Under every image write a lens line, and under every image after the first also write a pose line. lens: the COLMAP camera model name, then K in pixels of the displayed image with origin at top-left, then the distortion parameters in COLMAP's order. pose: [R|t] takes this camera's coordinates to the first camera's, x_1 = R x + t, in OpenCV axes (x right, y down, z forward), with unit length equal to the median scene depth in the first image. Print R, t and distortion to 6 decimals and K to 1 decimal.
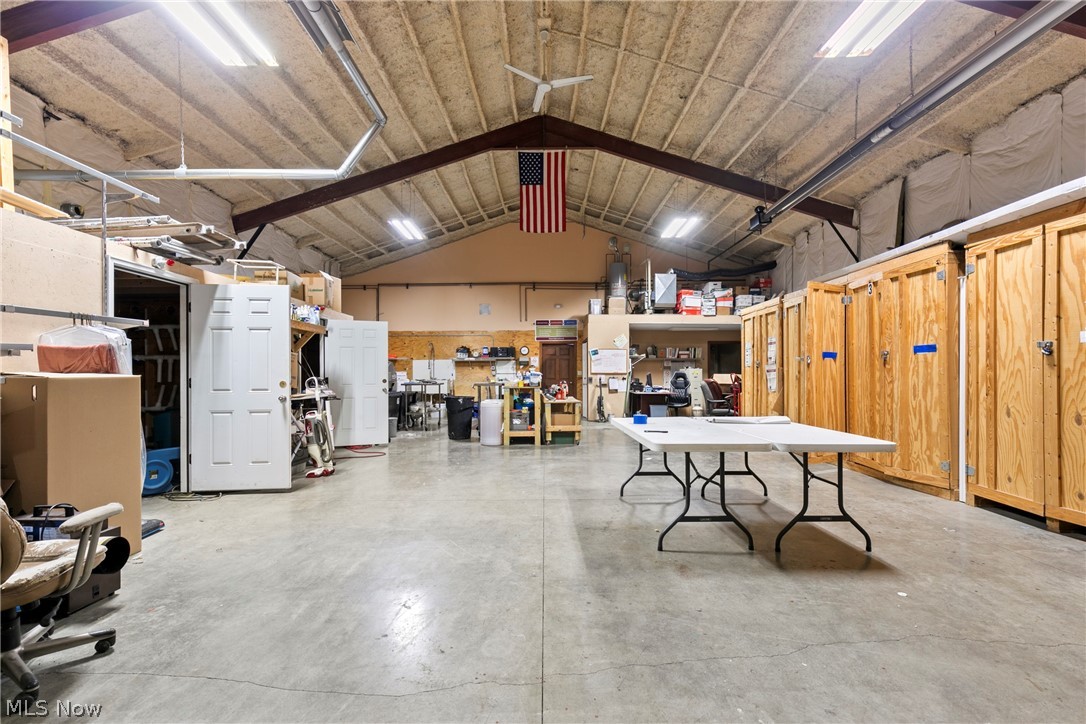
lens RADIAL K [[494.2, 0, 543.0], [0, 494.2, 370.1], [0, 0, 1]] dist [0.002877, 0.000139]
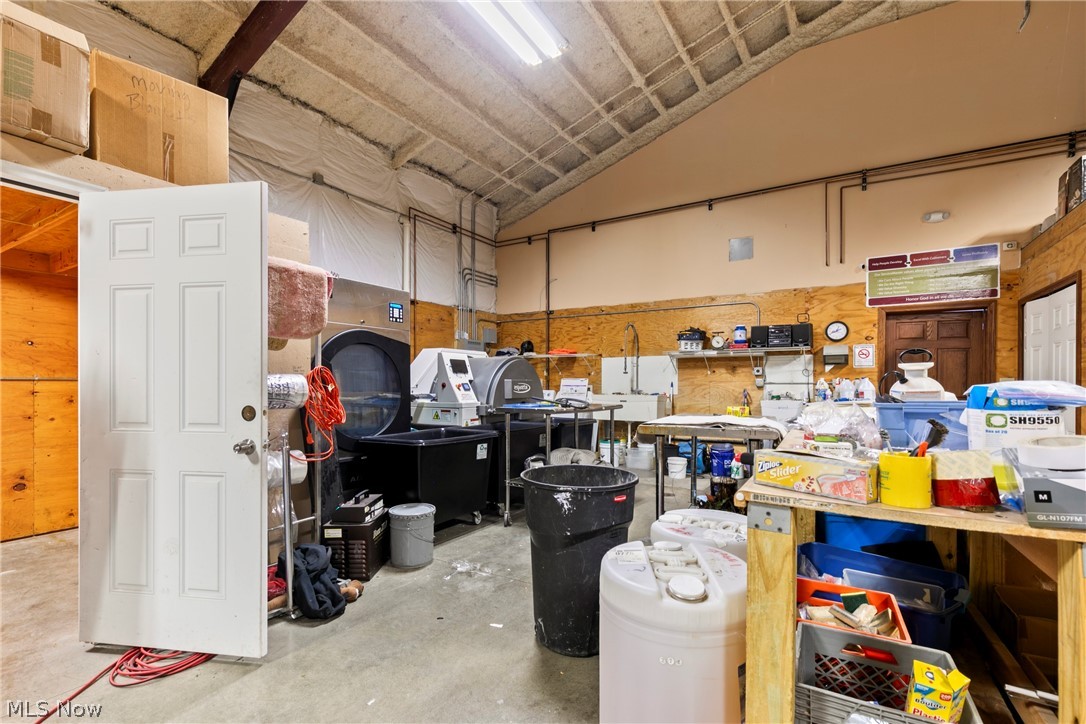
lens RADIAL K [[494.2, 0, 538.5], [0, 494.2, 383.6], [0, 0, 1]] dist [0.002877, 0.000139]
pose [[0.851705, 0.006955, -0.523975, -0.032690], [-0.000571, 0.999924, 0.012345, 0.001672], [0.524020, -0.010215, 0.851644, 0.489386]]
